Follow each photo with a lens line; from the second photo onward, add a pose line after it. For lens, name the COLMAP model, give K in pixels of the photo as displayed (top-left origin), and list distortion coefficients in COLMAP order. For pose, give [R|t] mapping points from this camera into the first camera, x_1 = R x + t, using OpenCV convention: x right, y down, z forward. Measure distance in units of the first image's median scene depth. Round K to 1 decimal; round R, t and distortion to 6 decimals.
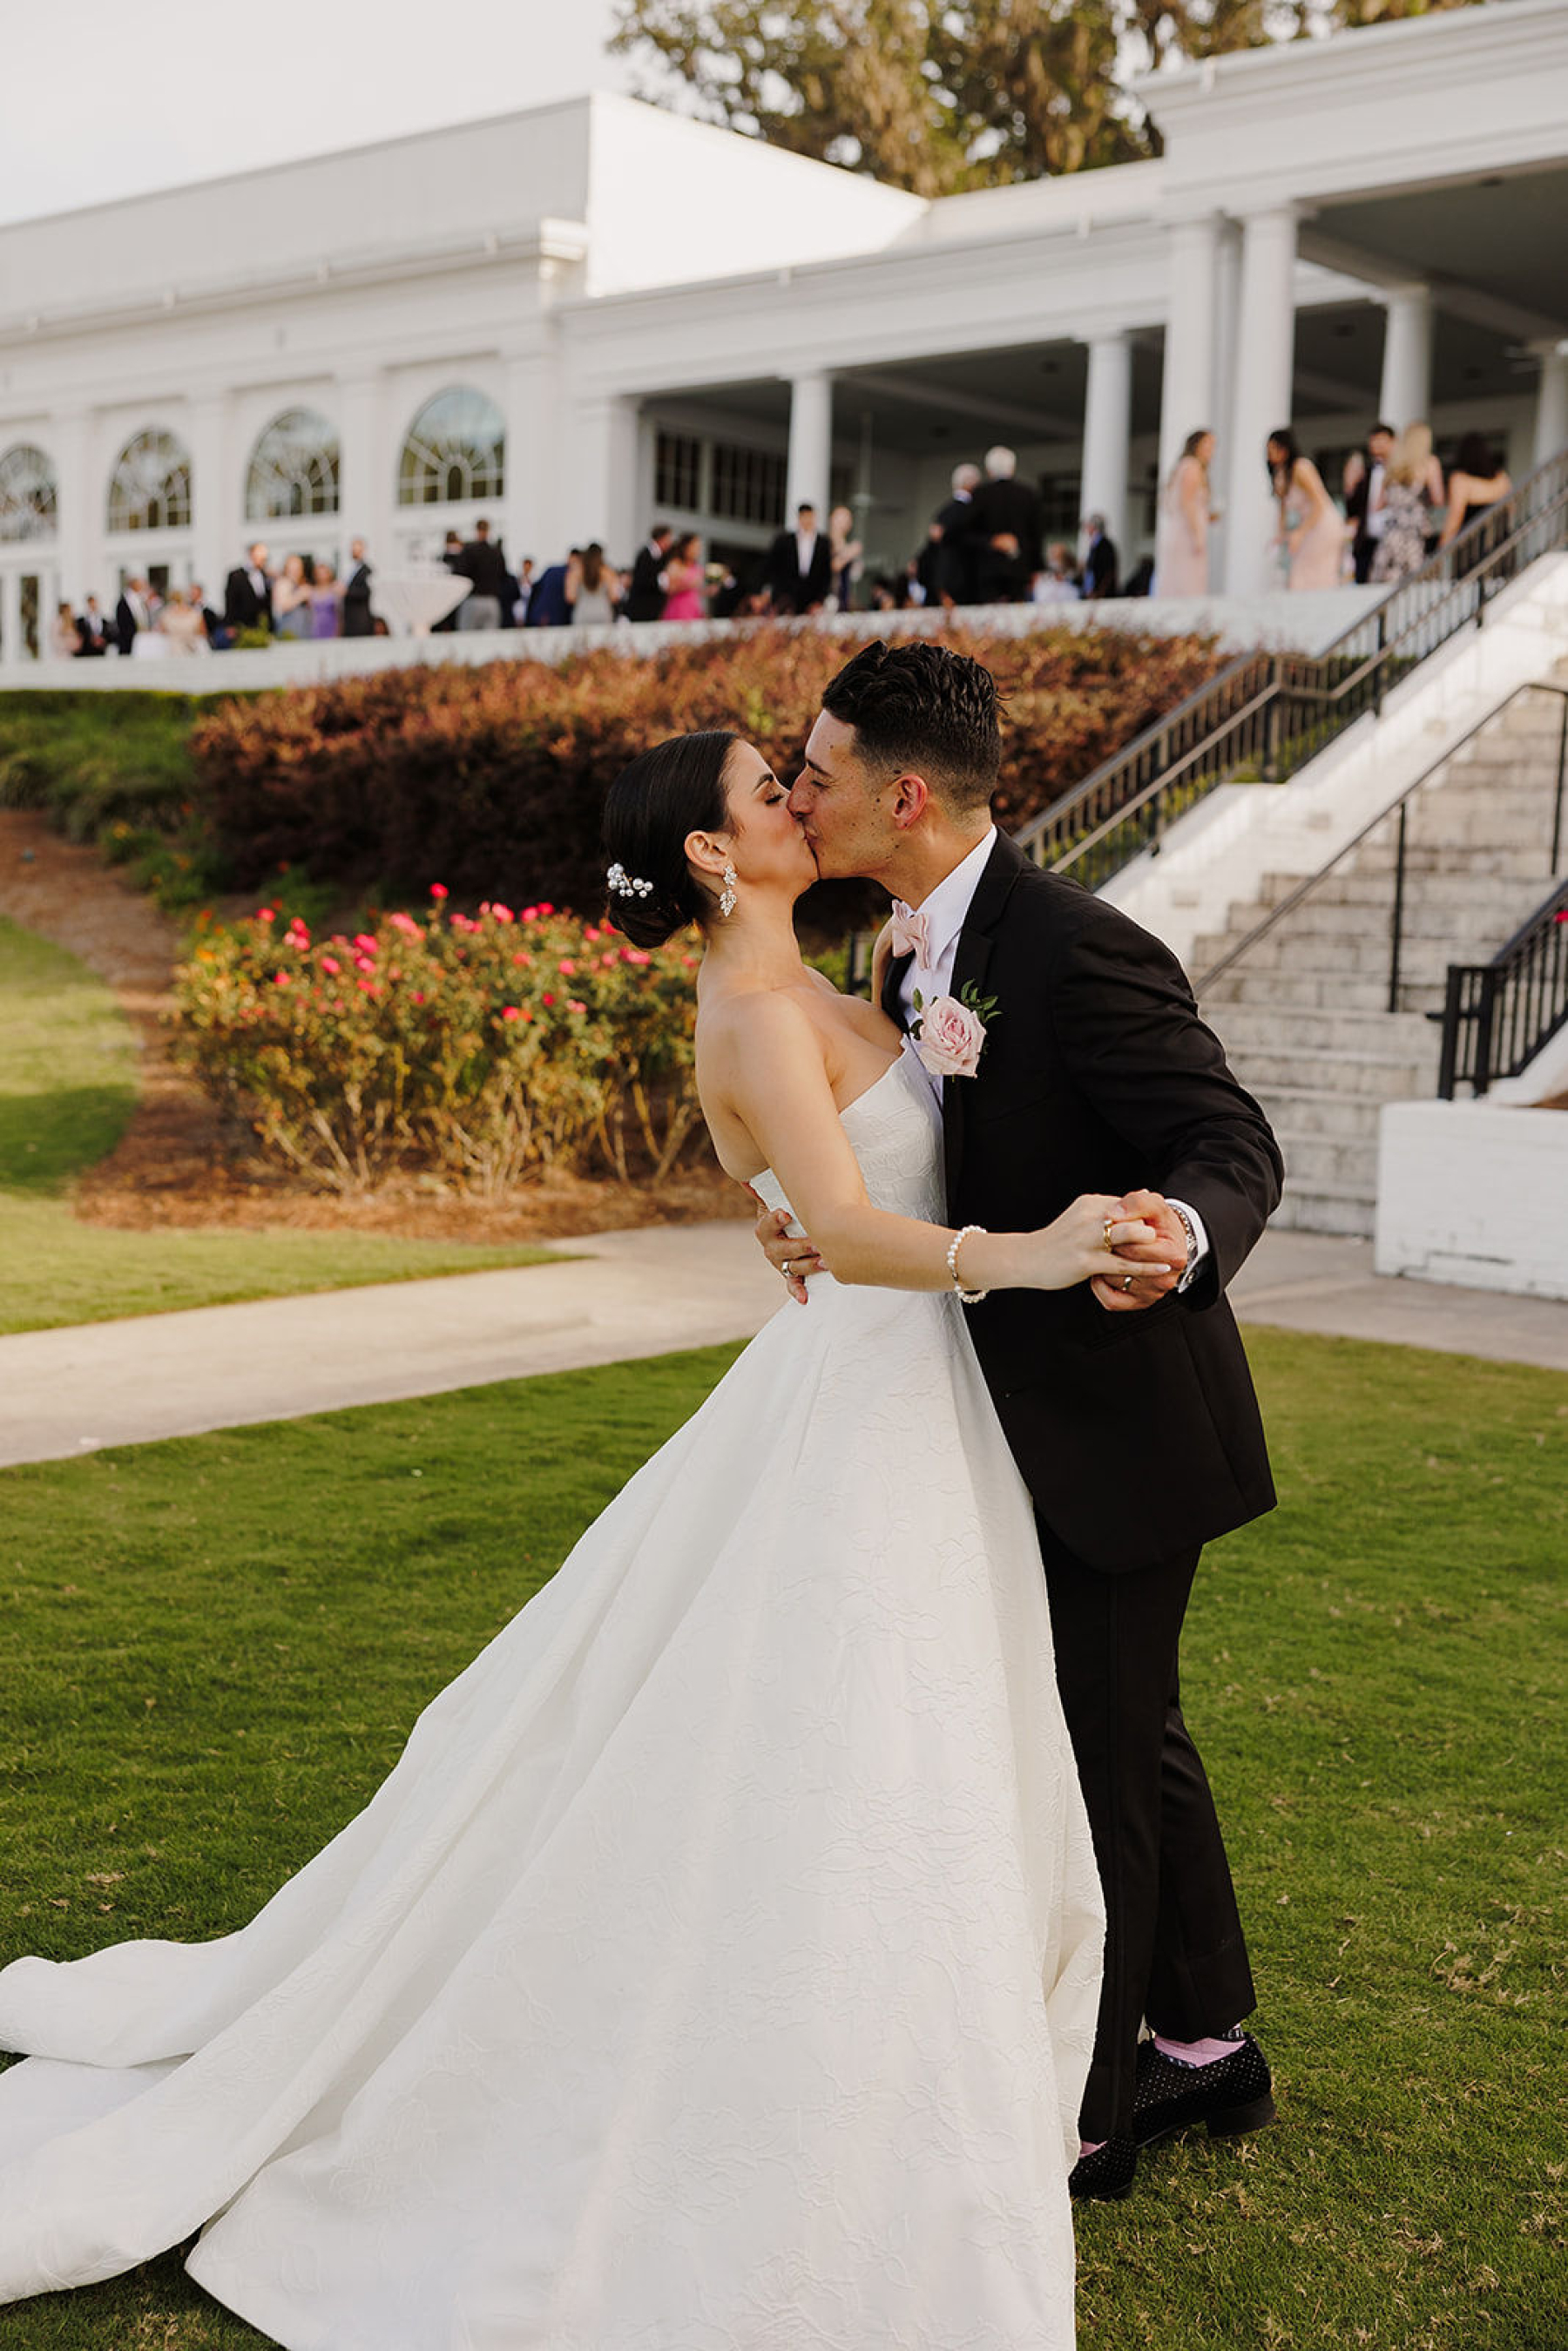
lens RADIAL K [[2744.5, 0, 784.0], [0, 2744.5, 1175.5], [0, 0, 1]] dist [0.073438, -0.072108]
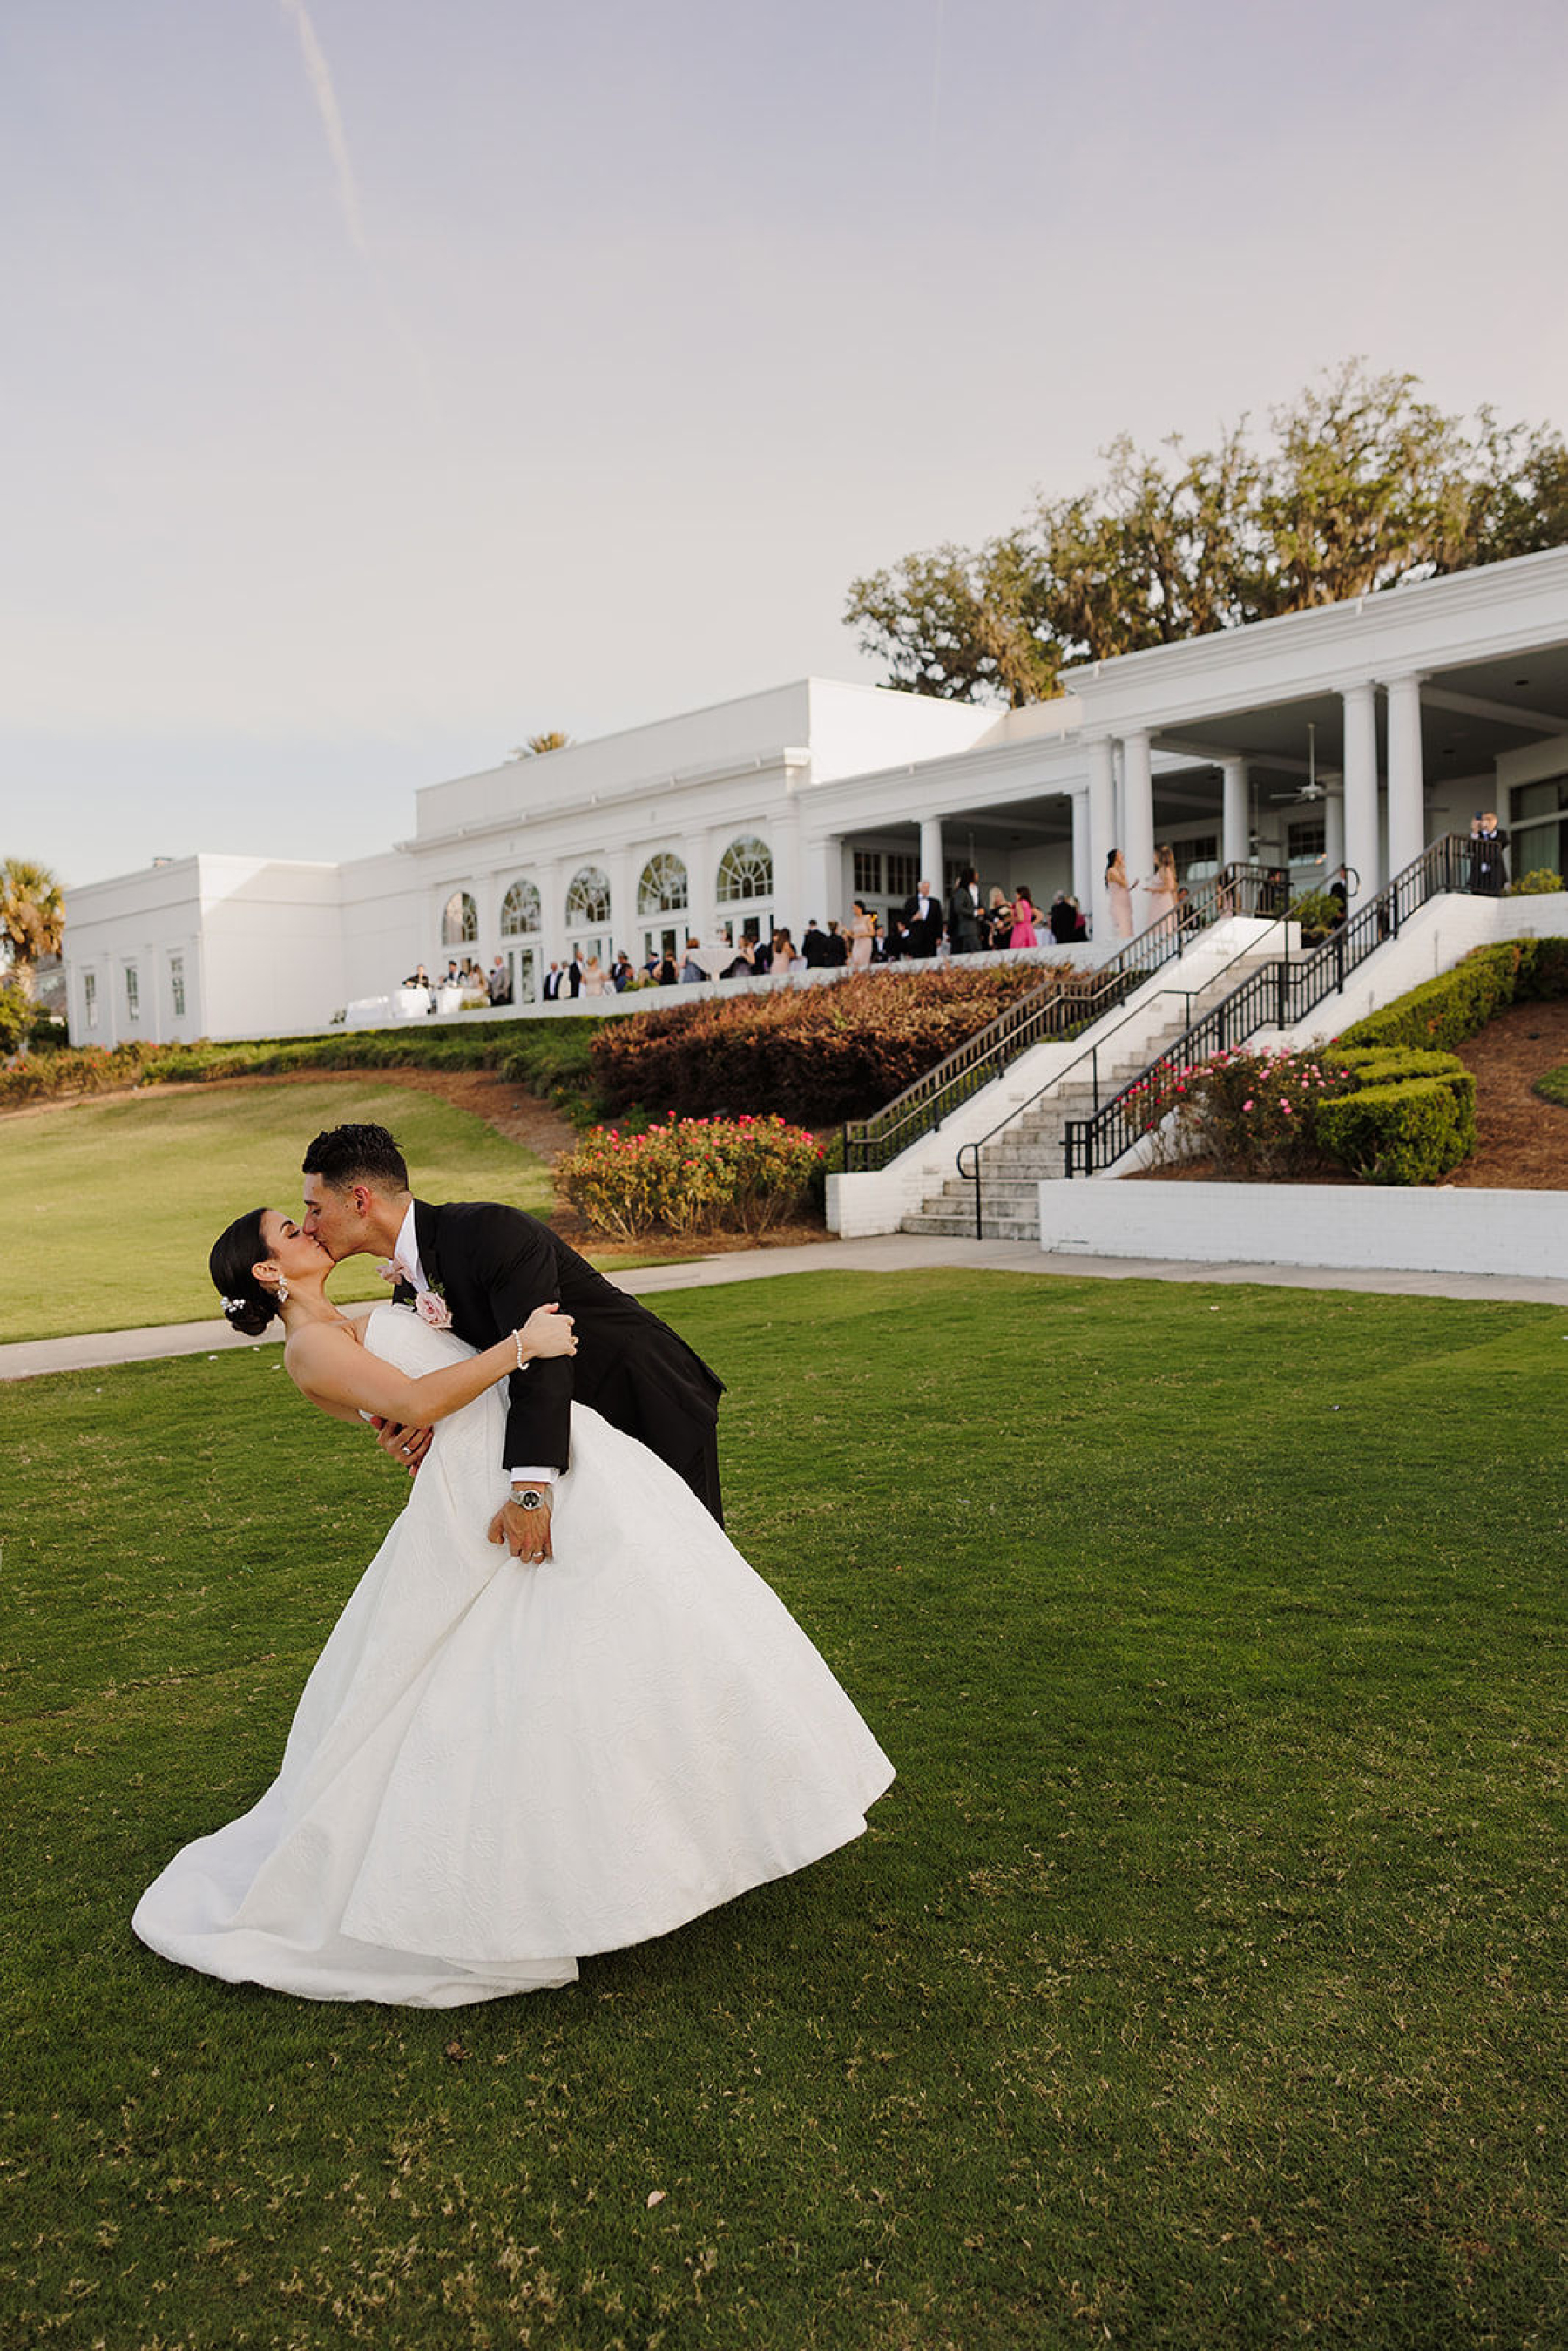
lens RADIAL K [[1823.8, 0, 731.6], [0, 1823.8, 1180.4], [0, 0, 1]] dist [0.020235, 0.004057]
pose [[0.984359, -0.049445, -0.169091, 0.096006], [0.039042, 0.997166, -0.064306, 0.027892], [0.171791, 0.056699, 0.983500, -0.259744]]
